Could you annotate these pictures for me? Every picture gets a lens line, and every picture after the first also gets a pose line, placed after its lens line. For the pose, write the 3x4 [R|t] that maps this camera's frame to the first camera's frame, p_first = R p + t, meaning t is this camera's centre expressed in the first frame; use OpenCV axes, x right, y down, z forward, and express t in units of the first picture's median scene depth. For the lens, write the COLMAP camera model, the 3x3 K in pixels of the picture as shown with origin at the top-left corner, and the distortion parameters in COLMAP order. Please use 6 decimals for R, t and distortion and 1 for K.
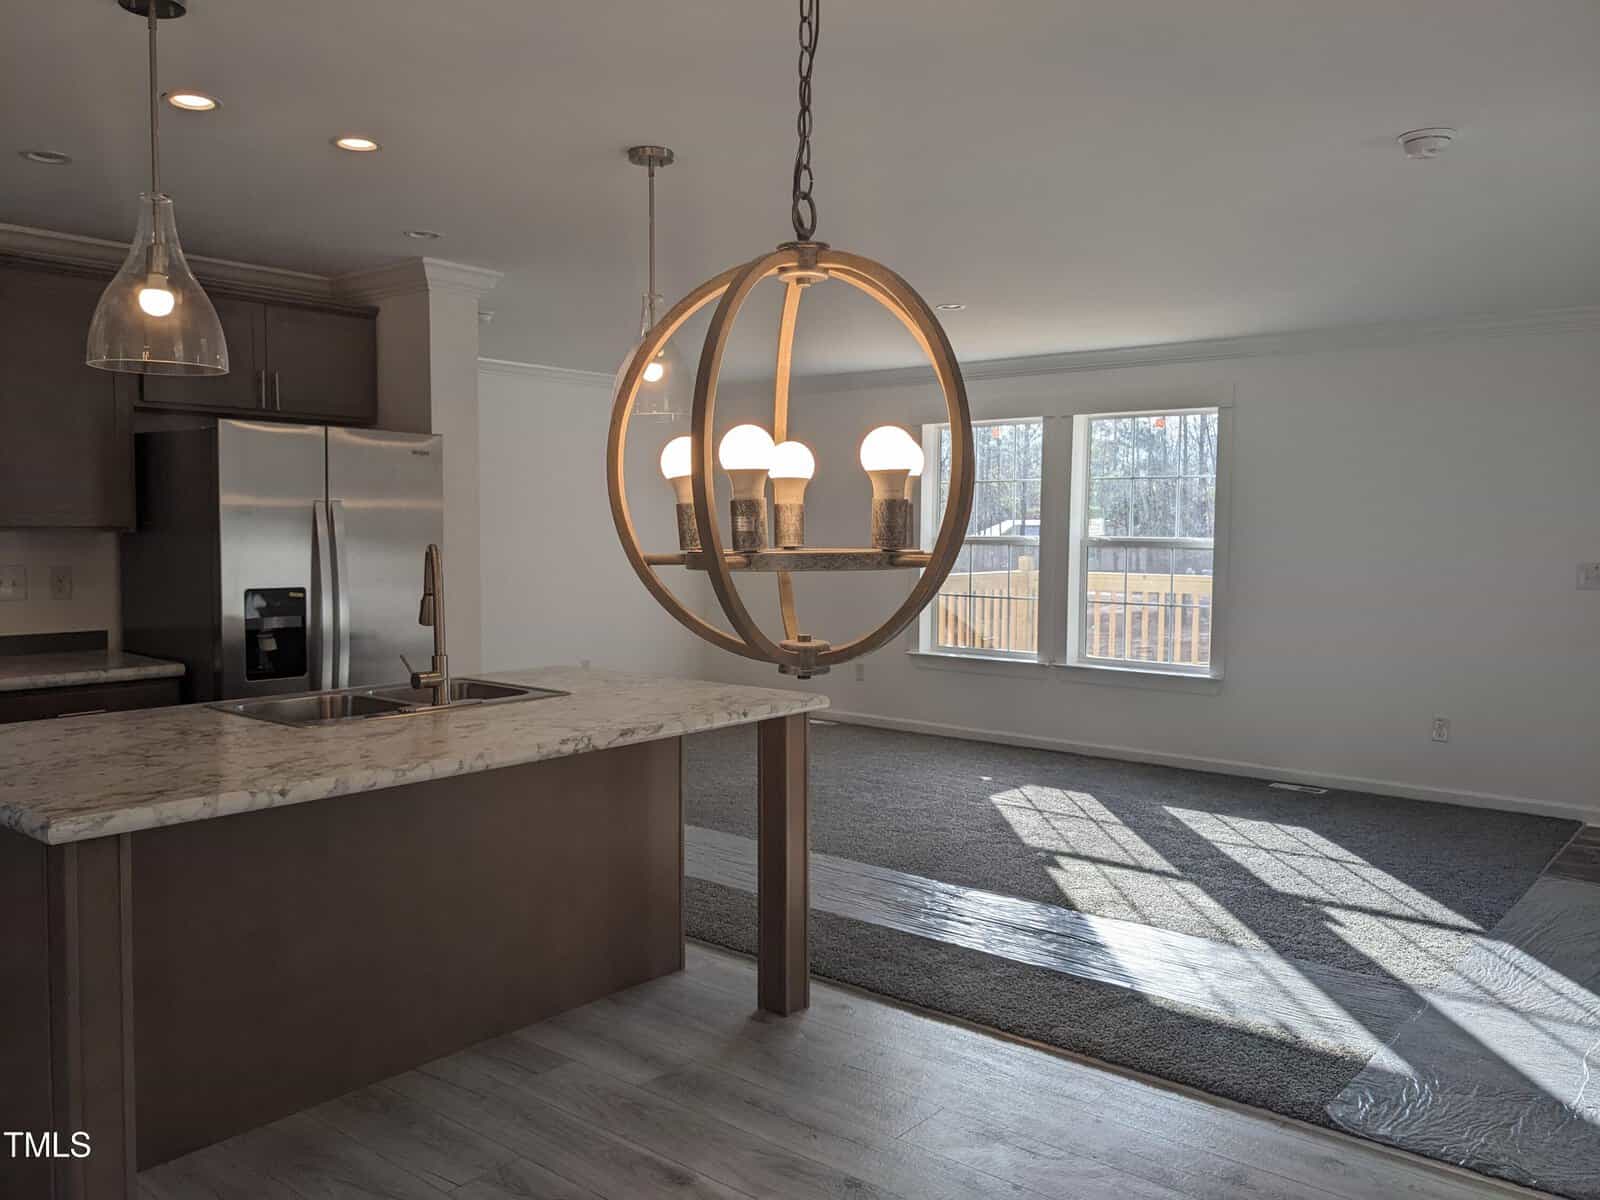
lens RADIAL K [[1264.5, 0, 791.3], [0, 1264.5, 596.4], [0, 0, 1]] dist [0.053794, -0.081611]
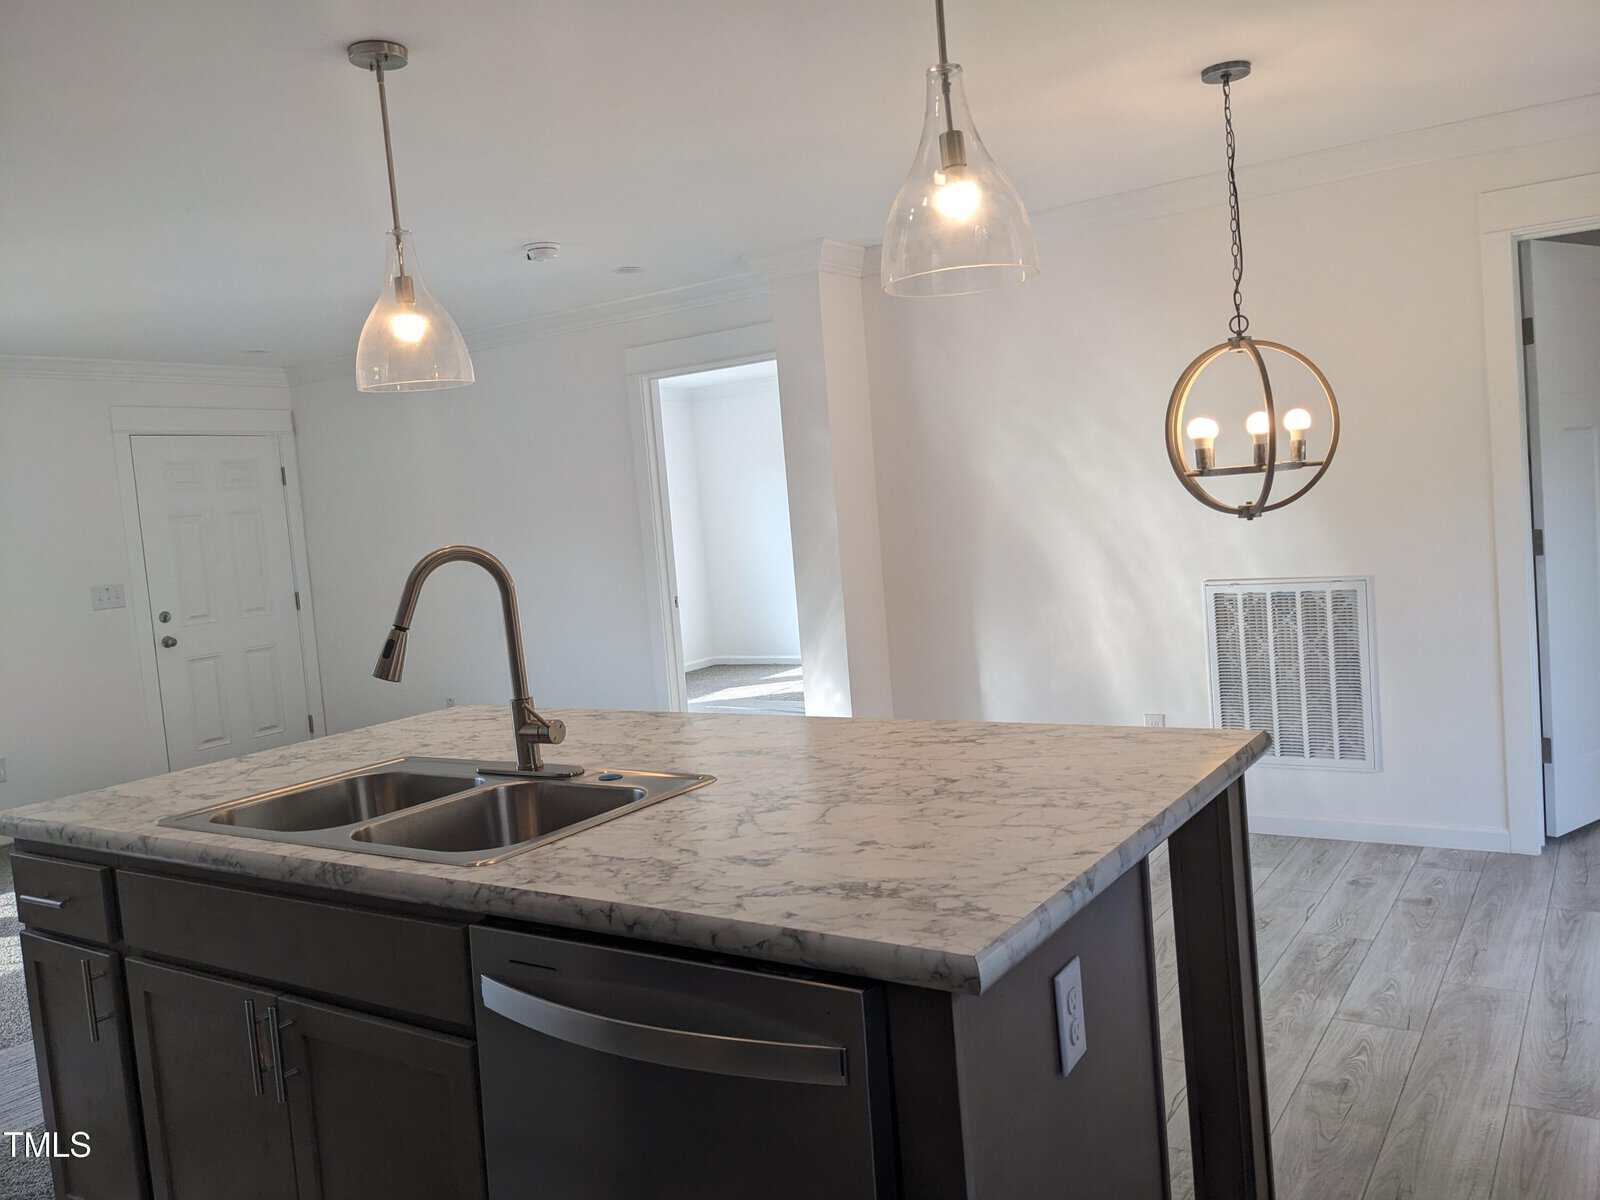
lens RADIAL K [[1264.5, 0, 807.4], [0, 1264.5, 612.8], [0, 0, 1]] dist [0.053794, -0.081611]
pose [[-0.108426, -0.079946, 0.990885, -0.748918], [0.139873, 0.985618, 0.094826, -0.033288], [-0.984215, 0.148880, -0.095685, 0.686581]]
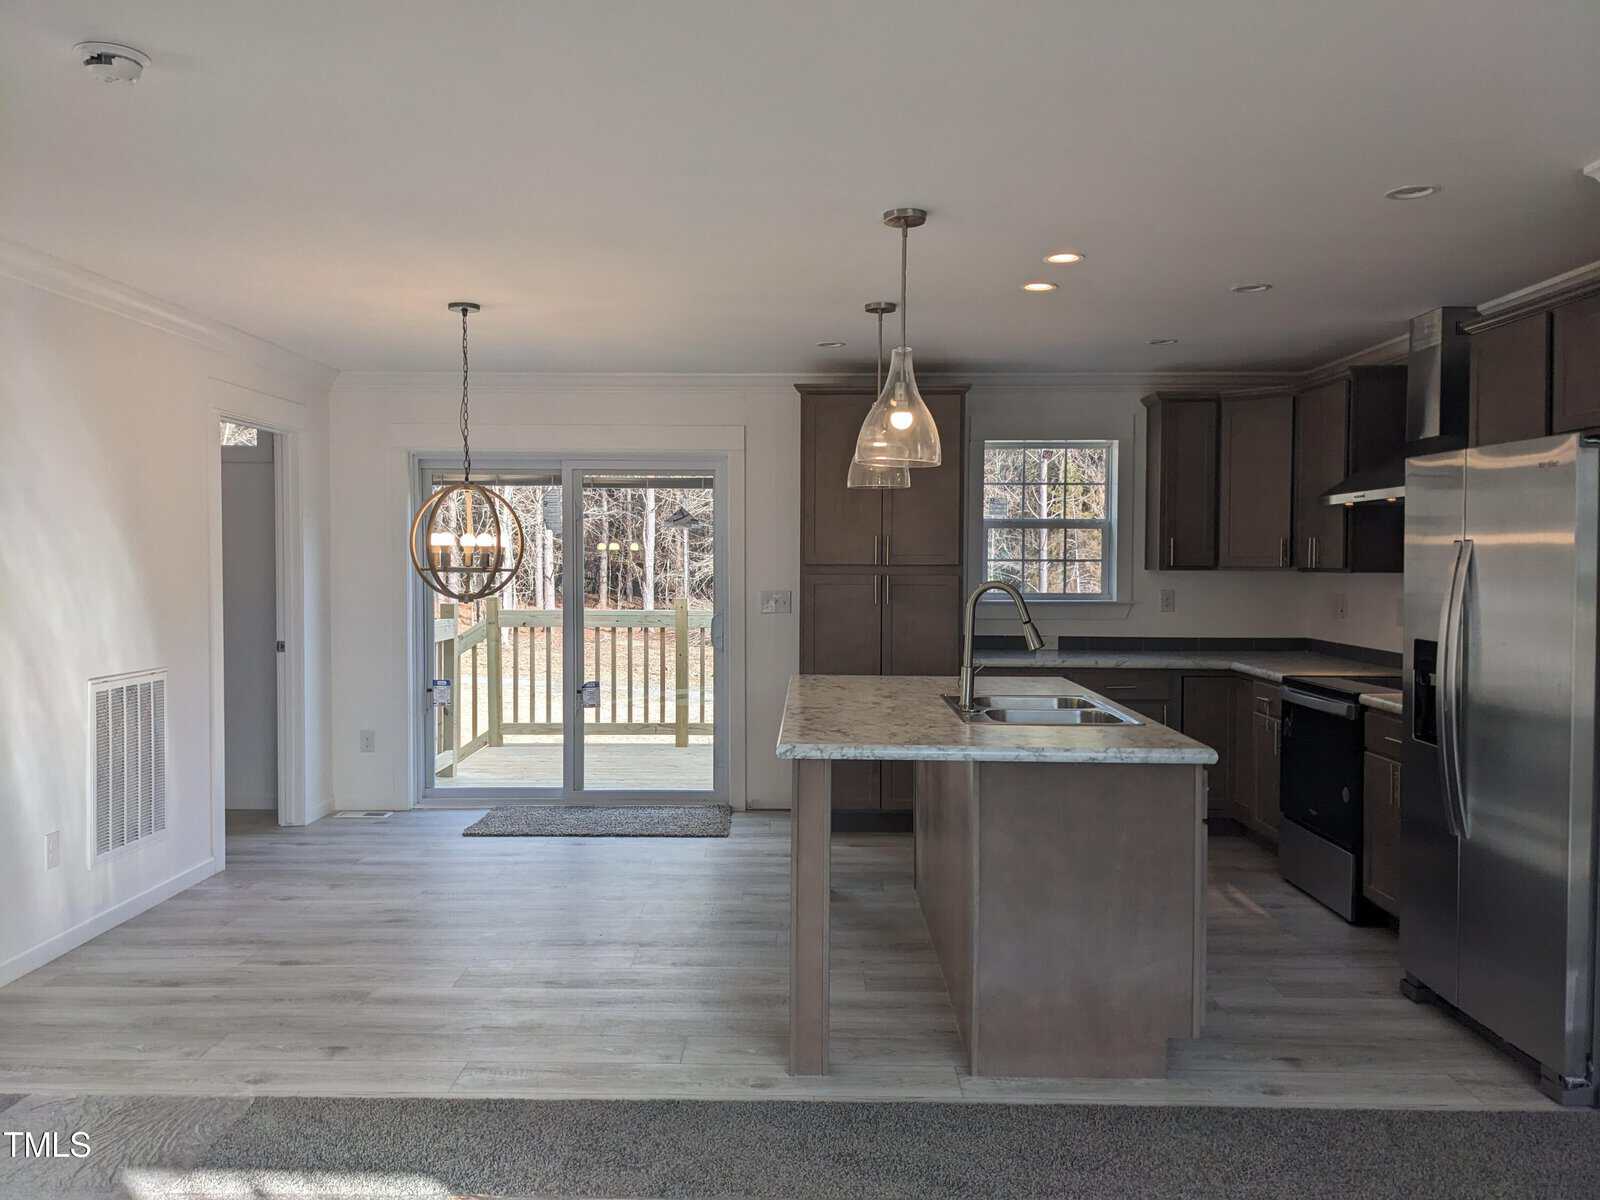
lens RADIAL K [[1264.5, 0, 787.5], [0, 1264.5, 585.1], [0, 0, 1]] dist [0.053794, -0.081611]
pose [[-0.777136, 0.004641, -0.629315, 0.504233], [-0.045907, 0.996891, 0.064042, -0.081814], [0.627656, 0.078660, -0.774507, 1.416605]]
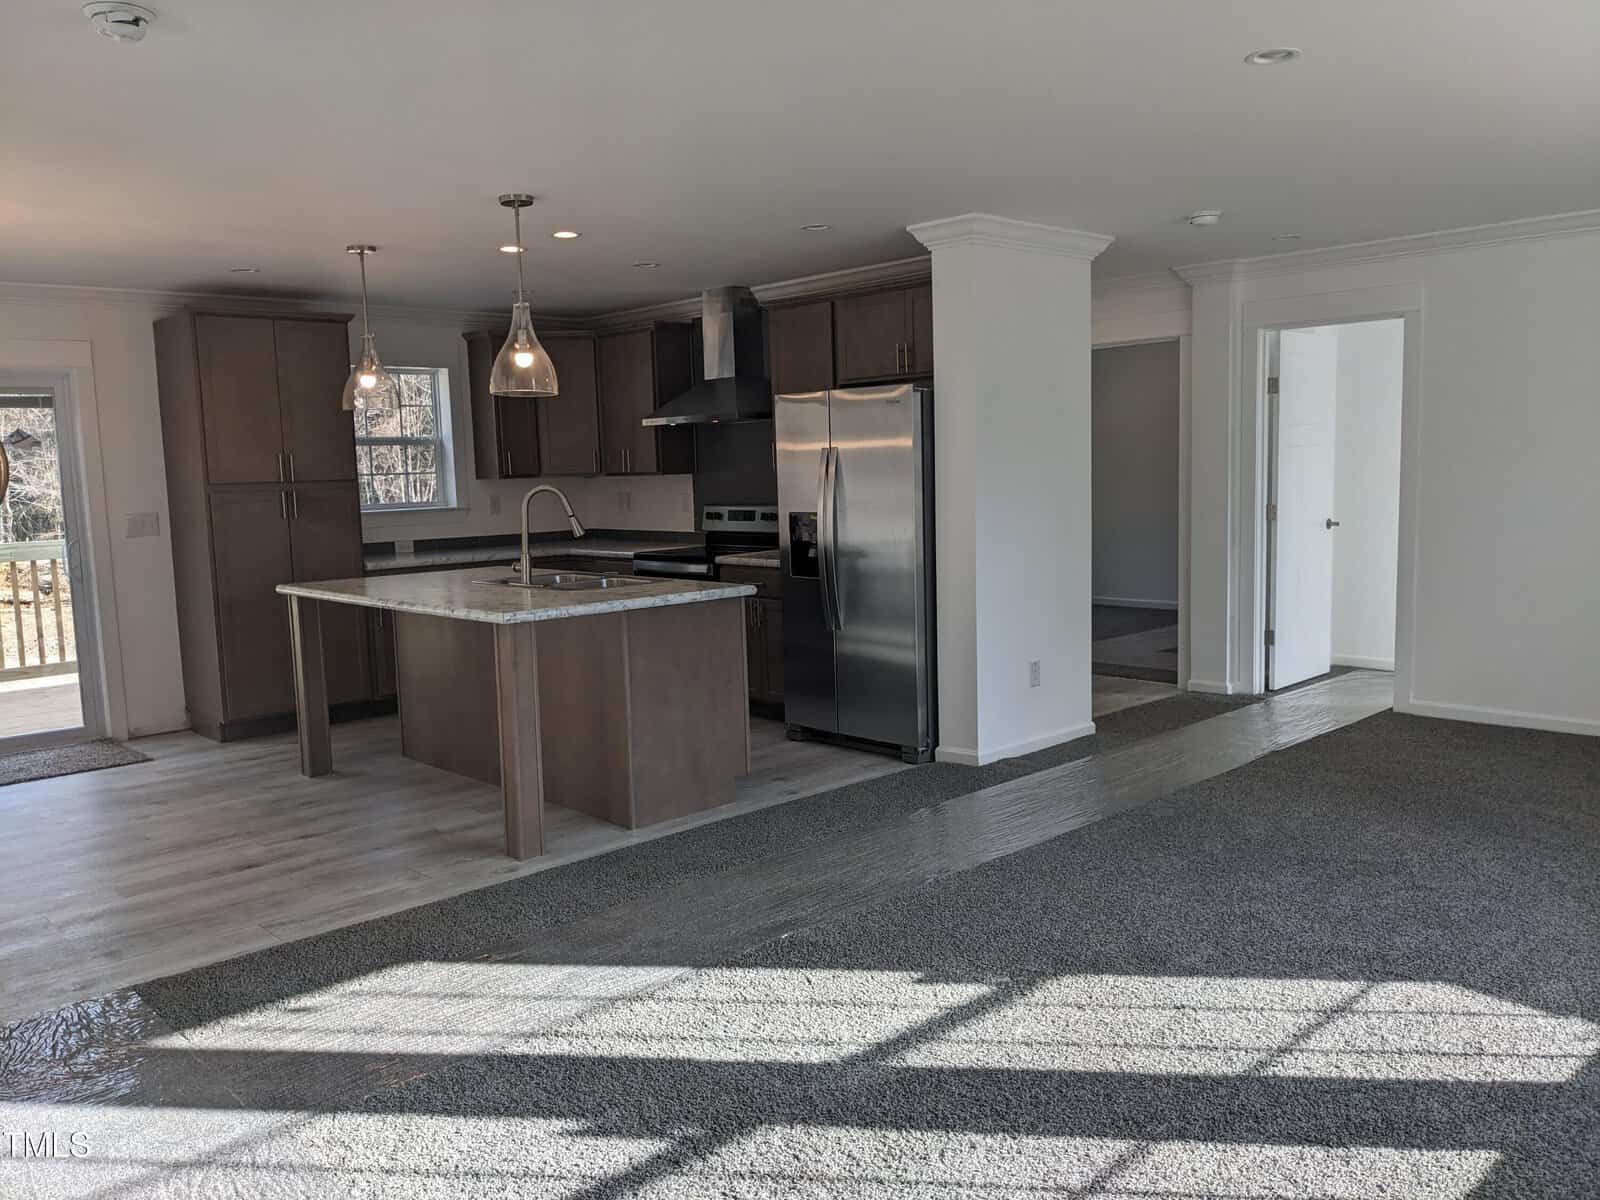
lens RADIAL K [[1264.5, 0, 801.6], [0, 1264.5, 607.4], [0, 0, 1]] dist [0.053794, -0.081611]
pose [[-0.115176, 0.110053, -0.987230, 0.985549], [-0.029596, 0.993022, 0.114151, -0.061308], [0.992904, 0.042365, -0.111115, 1.167814]]
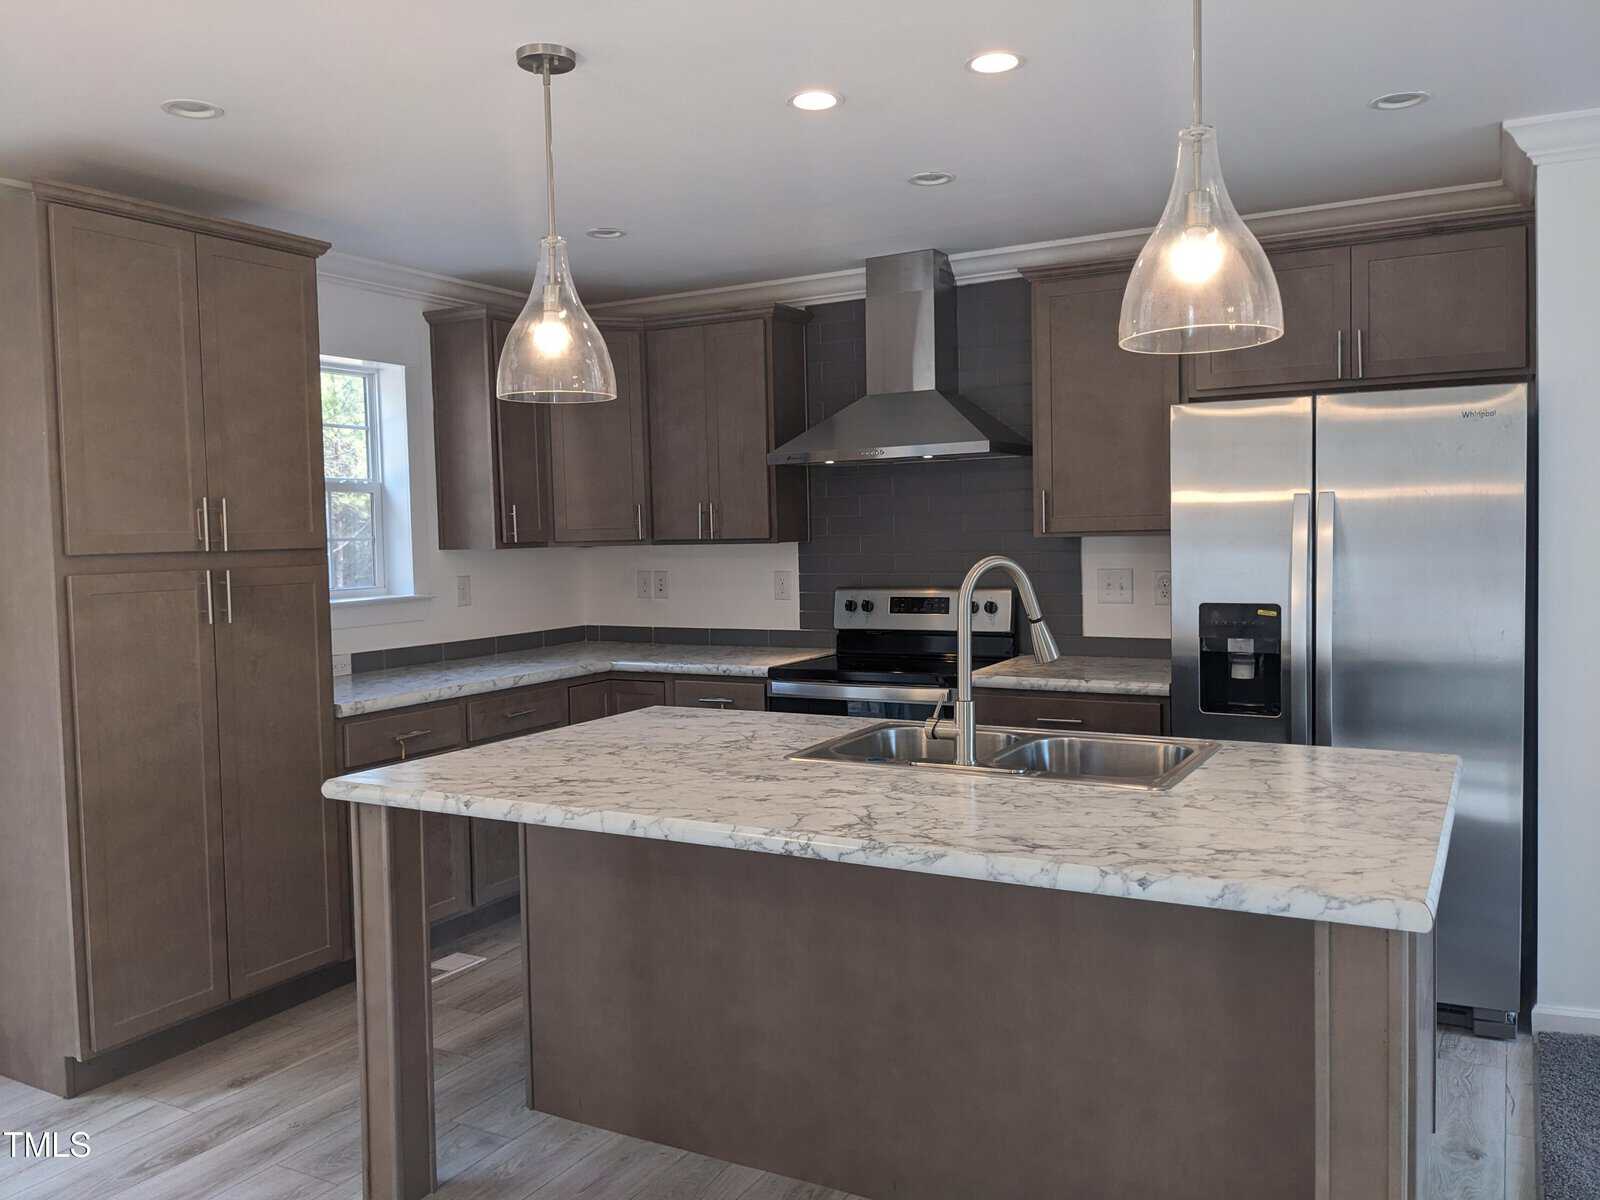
lens RADIAL K [[1264.5, 0, 787.5], [0, 1264.5, 592.9], [0, 0, 1]] dist [0.053794, -0.081611]
pose [[0.185239, 0.039488, -0.981900, 0.345658], [-0.034638, 0.998834, 0.033635, -0.031000], [0.982083, 0.027780, 0.186391, 0.568485]]
